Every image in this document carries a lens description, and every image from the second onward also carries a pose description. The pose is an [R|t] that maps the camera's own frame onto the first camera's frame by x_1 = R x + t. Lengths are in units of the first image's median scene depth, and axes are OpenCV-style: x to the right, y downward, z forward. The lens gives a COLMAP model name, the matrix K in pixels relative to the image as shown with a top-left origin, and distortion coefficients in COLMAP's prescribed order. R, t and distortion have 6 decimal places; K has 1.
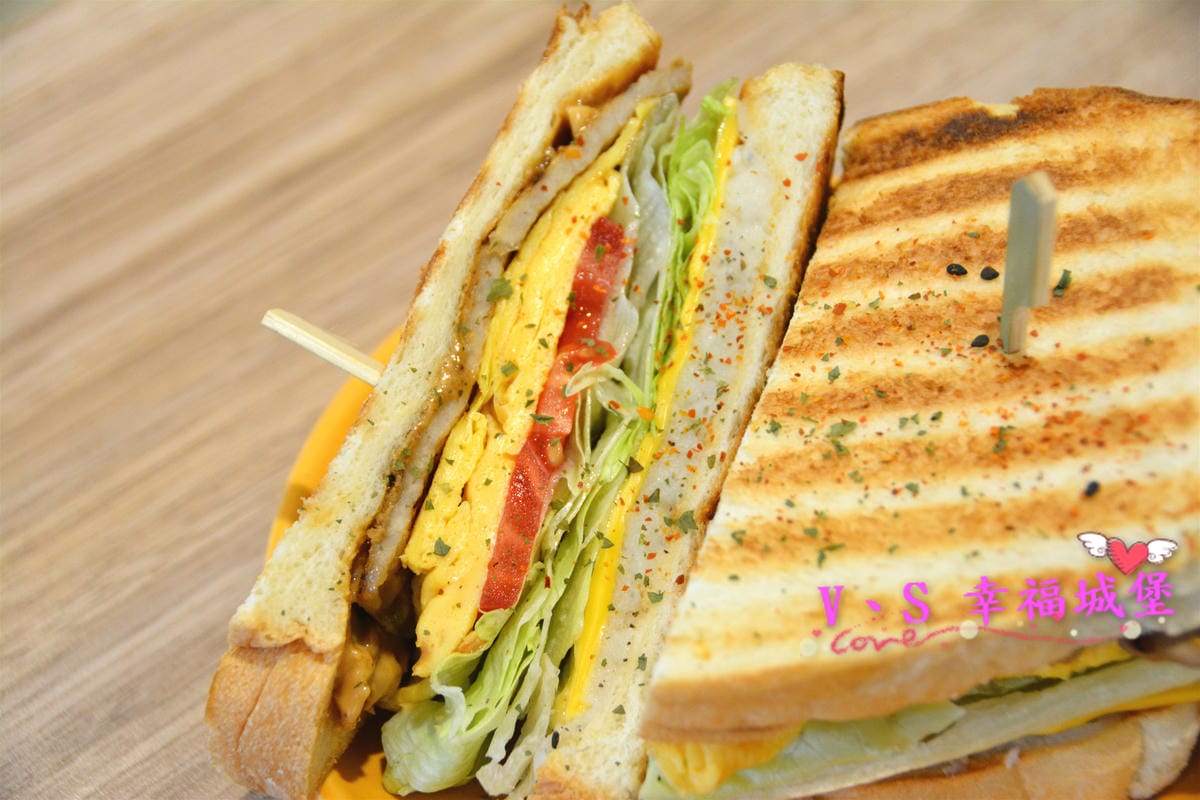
lens RADIAL K [[3139.8, 0, 600.0], [0, 3139.8, 400.0], [0, 0, 1]] dist [0.117438, 1.031332]
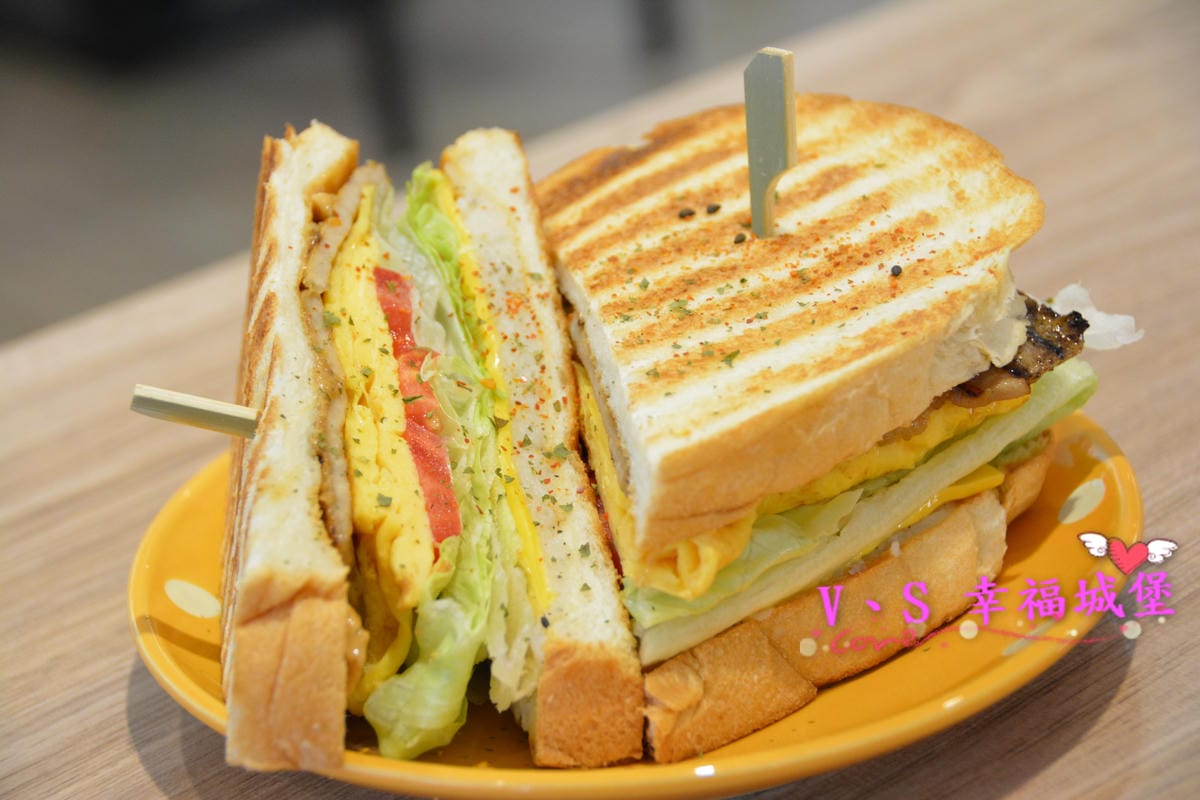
lens RADIAL K [[3606.3, 0, 600.0], [0, 3606.3, 400.0], [0, 0, 1]] dist [0.446839, -0.307595]
pose [[0.861721, -0.182439, 0.473449, -0.571270], [0.374672, 0.858023, -0.351307, 0.484086], [-0.342138, 0.480116, 0.807731, -0.058162]]
